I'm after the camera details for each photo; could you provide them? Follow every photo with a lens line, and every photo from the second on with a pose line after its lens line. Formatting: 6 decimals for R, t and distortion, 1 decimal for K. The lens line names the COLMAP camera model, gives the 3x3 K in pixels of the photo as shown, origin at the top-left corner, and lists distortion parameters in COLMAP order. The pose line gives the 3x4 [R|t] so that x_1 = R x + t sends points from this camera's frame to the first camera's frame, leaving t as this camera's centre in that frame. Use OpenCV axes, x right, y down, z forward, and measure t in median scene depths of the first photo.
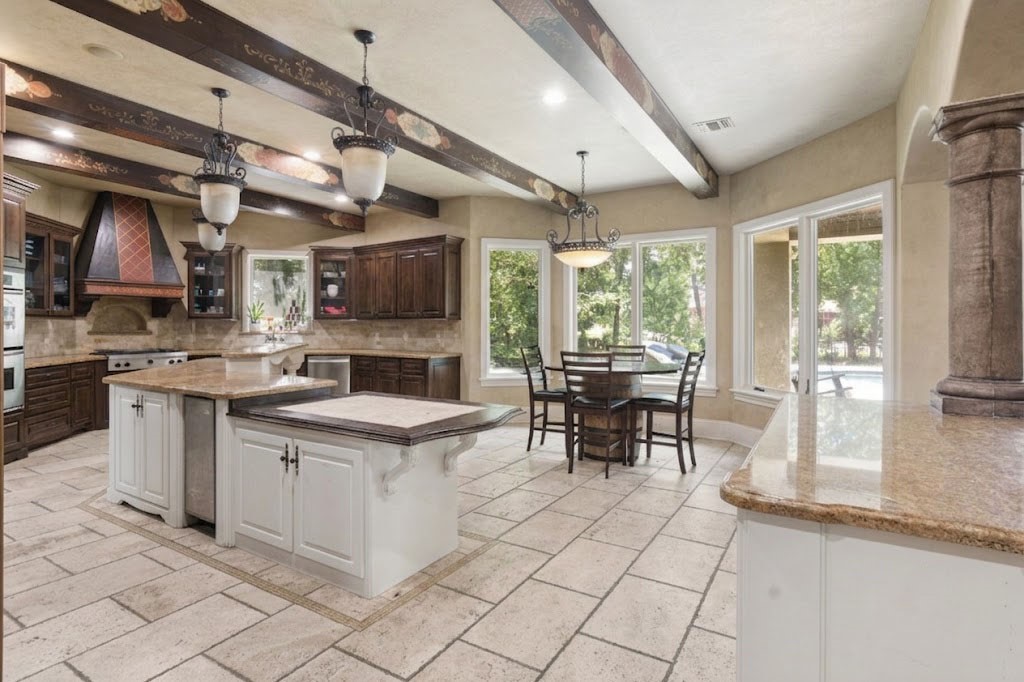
lens RADIAL K [[533.2, 0, 513.3], [0, 533.2, 317.3], [0, 0, 1]] dist [-0.005730, -0.001076]
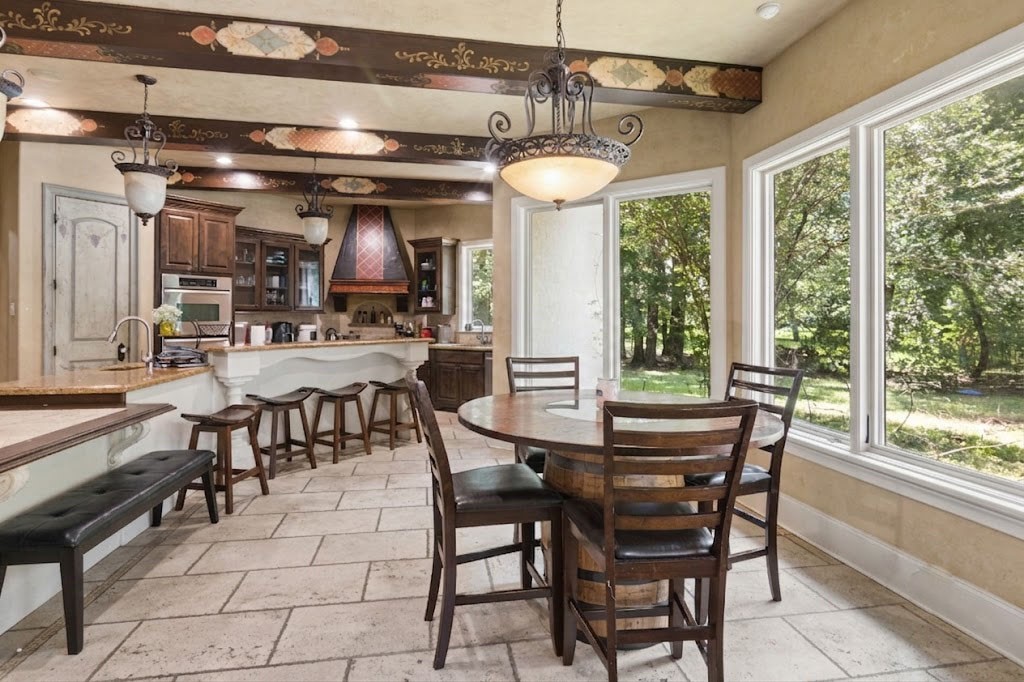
lens RADIAL K [[533.2, 0, 513.3], [0, 533.2, 317.3], [0, 0, 1]] dist [-0.005730, -0.001076]
pose [[0.652331, 0.001616, -0.757932, 0.351236], [0.006159, 0.999953, 0.007433, 0.005846], [0.757909, -0.009517, 0.652291, 0.487447]]
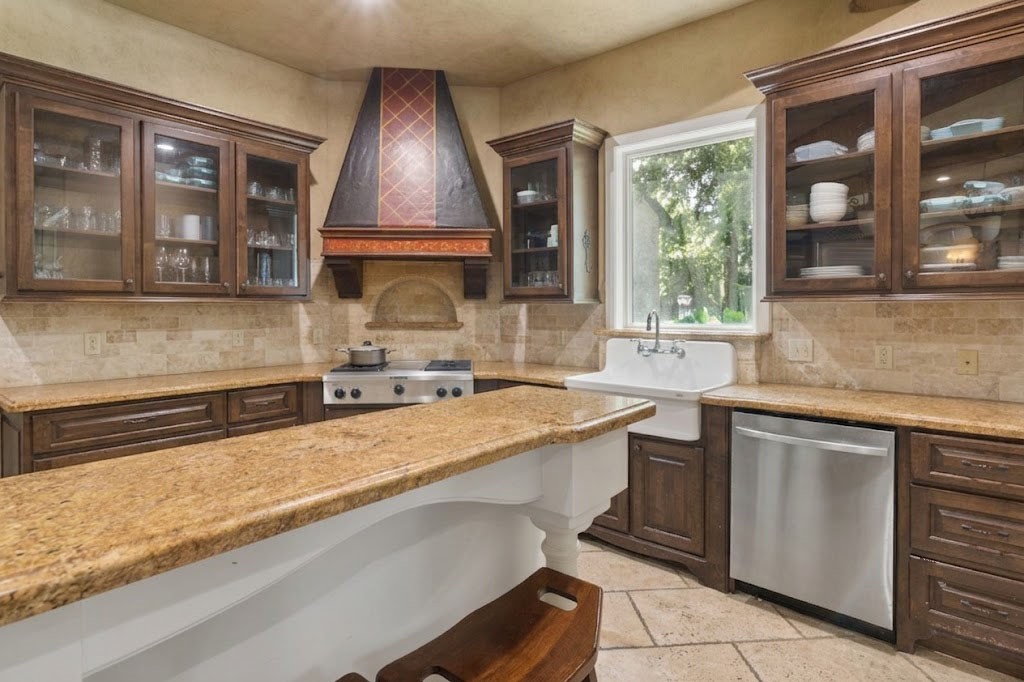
lens RADIAL K [[533.2, 0, 513.3], [0, 533.2, 317.3], [0, 0, 1]] dist [-0.005730, -0.001076]
pose [[0.585700, 0.013971, -0.810407, -0.226827], [0.008268, 0.999696, 0.023210, 0.008060], [0.810486, -0.020295, 0.585407, 0.775573]]
